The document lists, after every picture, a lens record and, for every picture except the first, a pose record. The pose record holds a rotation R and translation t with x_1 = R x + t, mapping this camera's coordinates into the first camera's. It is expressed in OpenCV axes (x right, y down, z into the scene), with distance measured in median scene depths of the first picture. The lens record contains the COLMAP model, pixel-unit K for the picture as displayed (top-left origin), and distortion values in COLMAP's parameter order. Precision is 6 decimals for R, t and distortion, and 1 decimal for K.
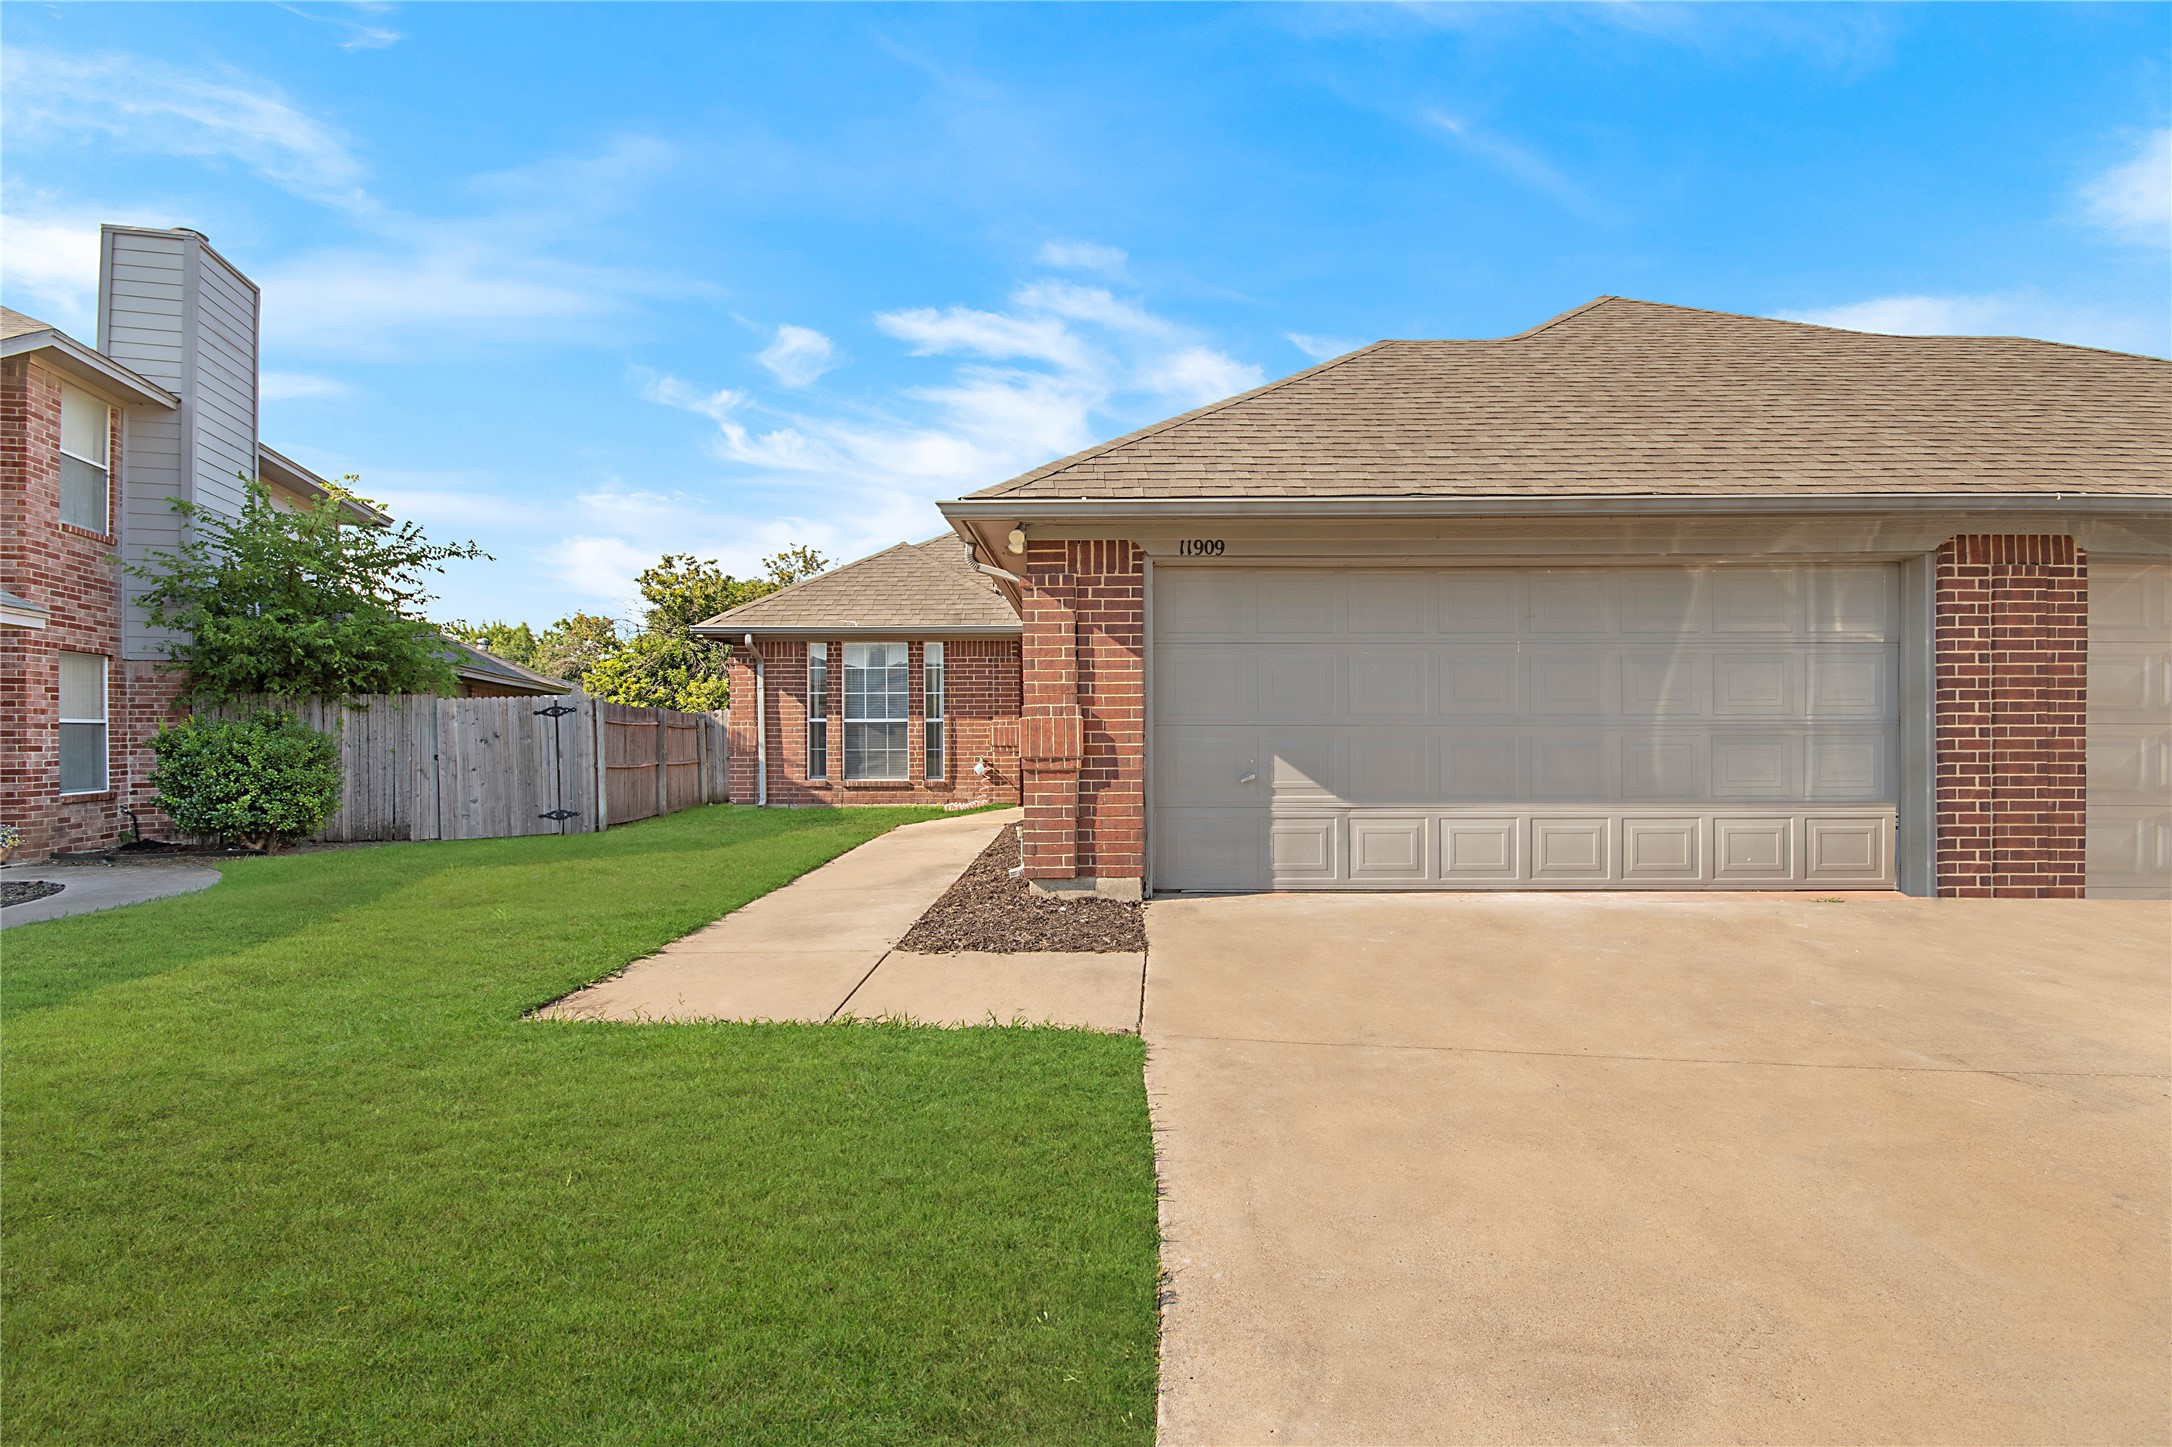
lens RADIAL K [[962.4, 0, 1086.0], [0, 962.4, 736.4], [0, 0, 1]] dist [-0.000836, 0.000124]
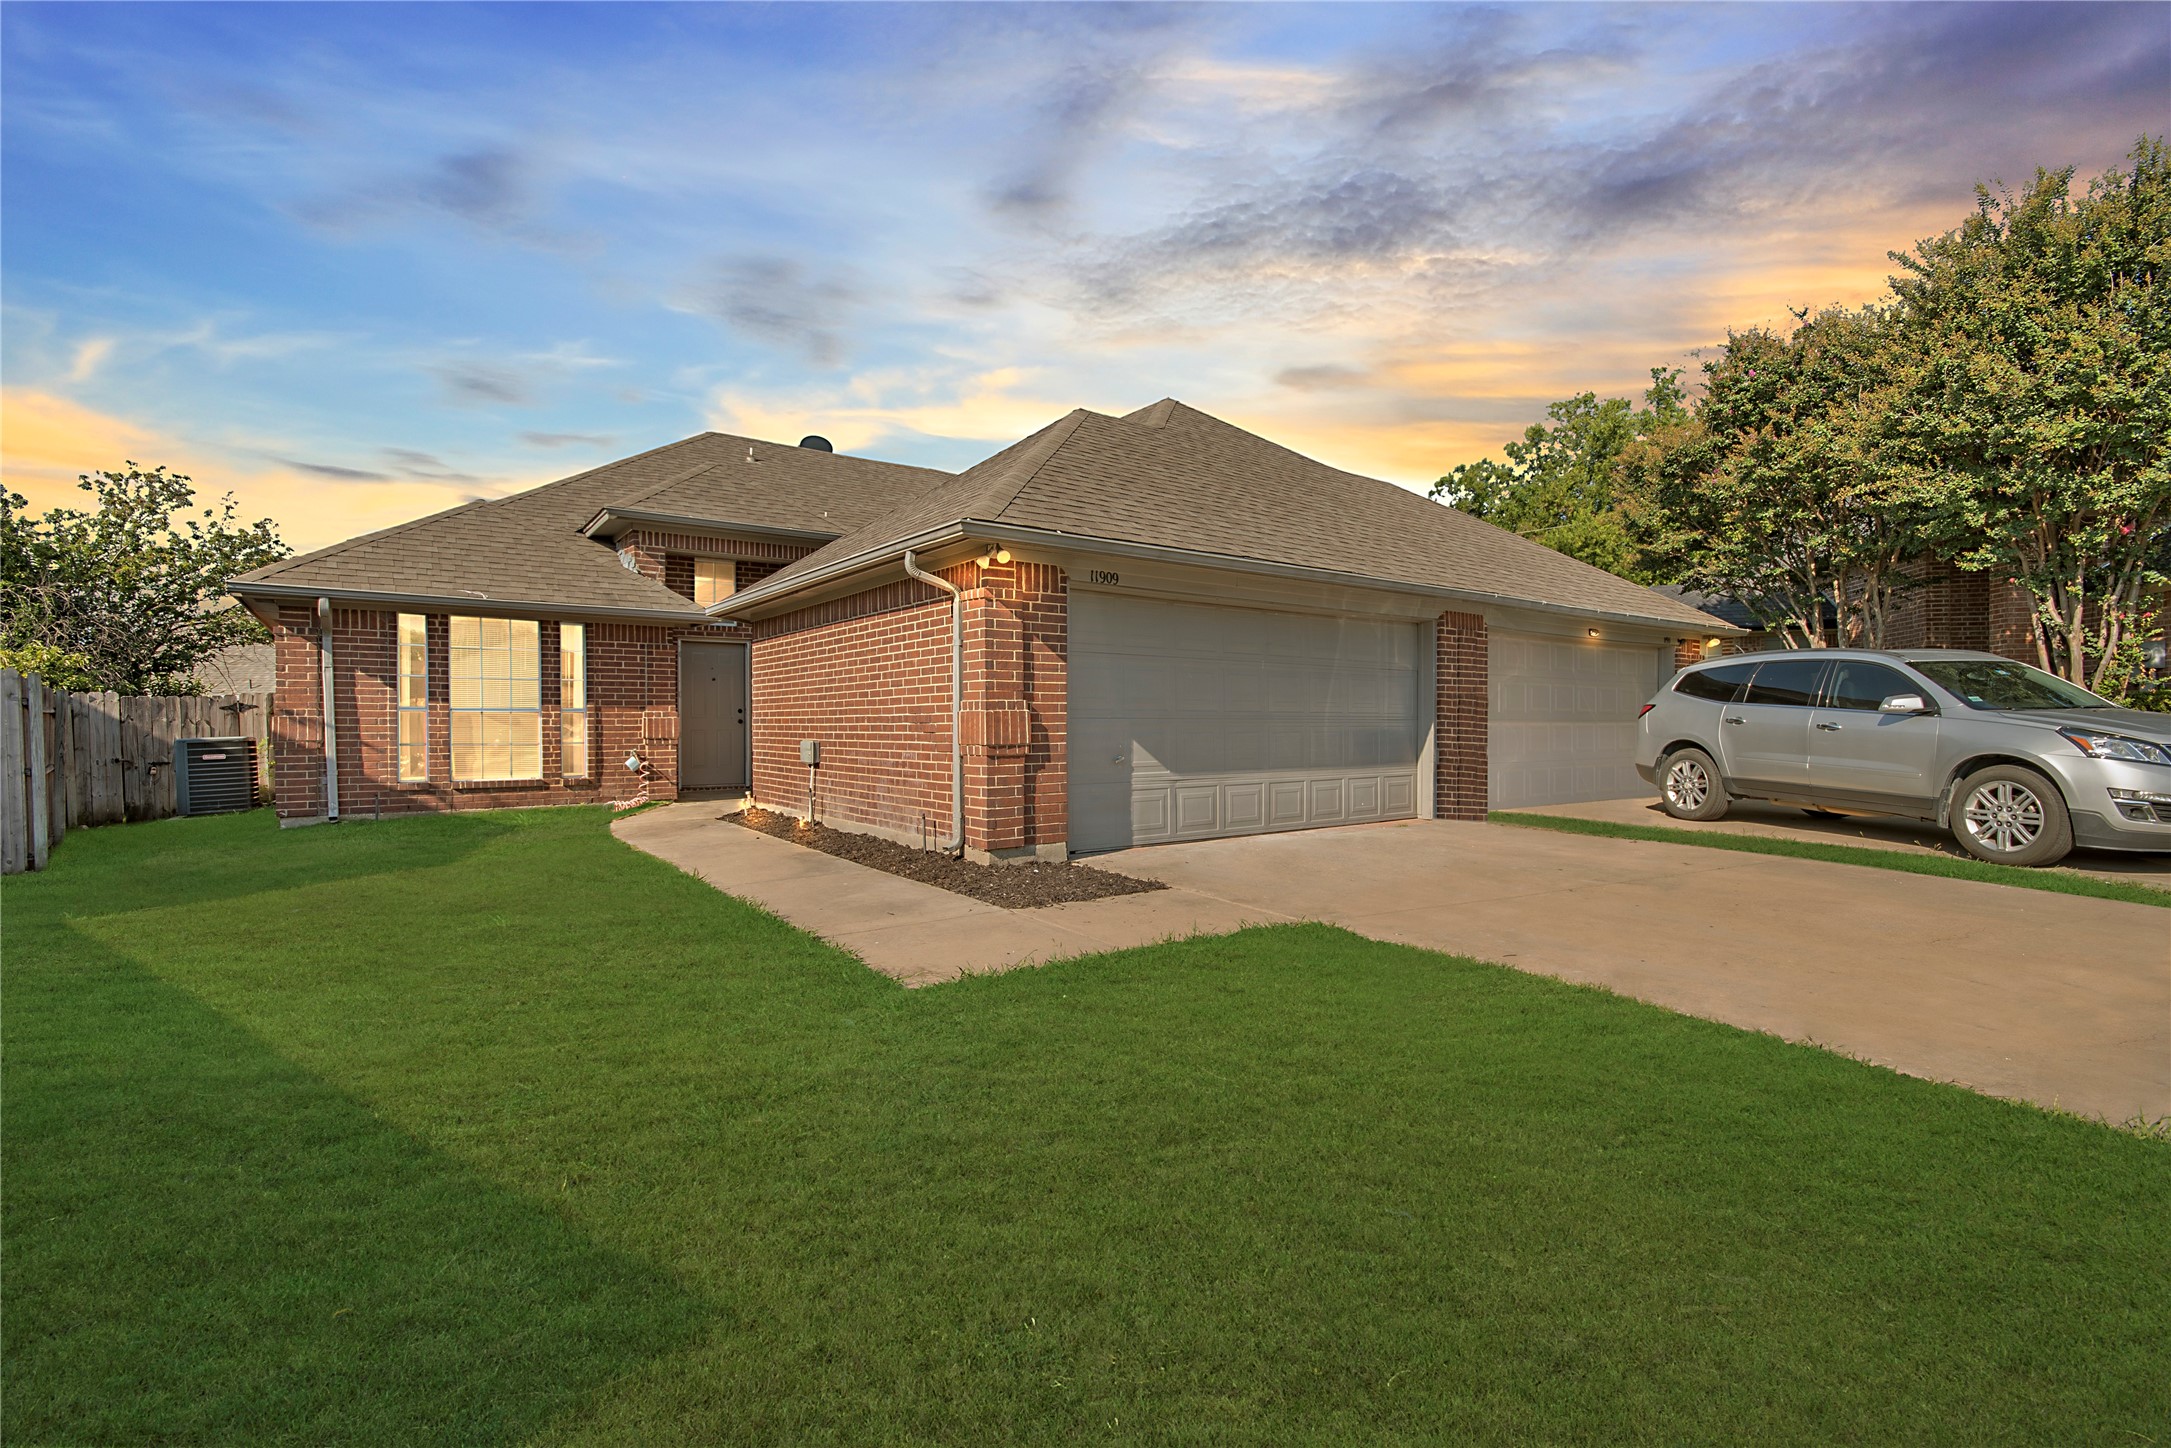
lens RADIAL K [[961.9, 0, 1097.1], [0, 961.9, 723.2], [0, 0, 1]] dist [-0.000836, 0.000124]
pose [[0.798073, 0.002629, 0.602554, -0.649299], [0.001798, 0.999976, -0.006745, 0.003716], [-0.602558, 0.006466, 0.798049, -0.002078]]
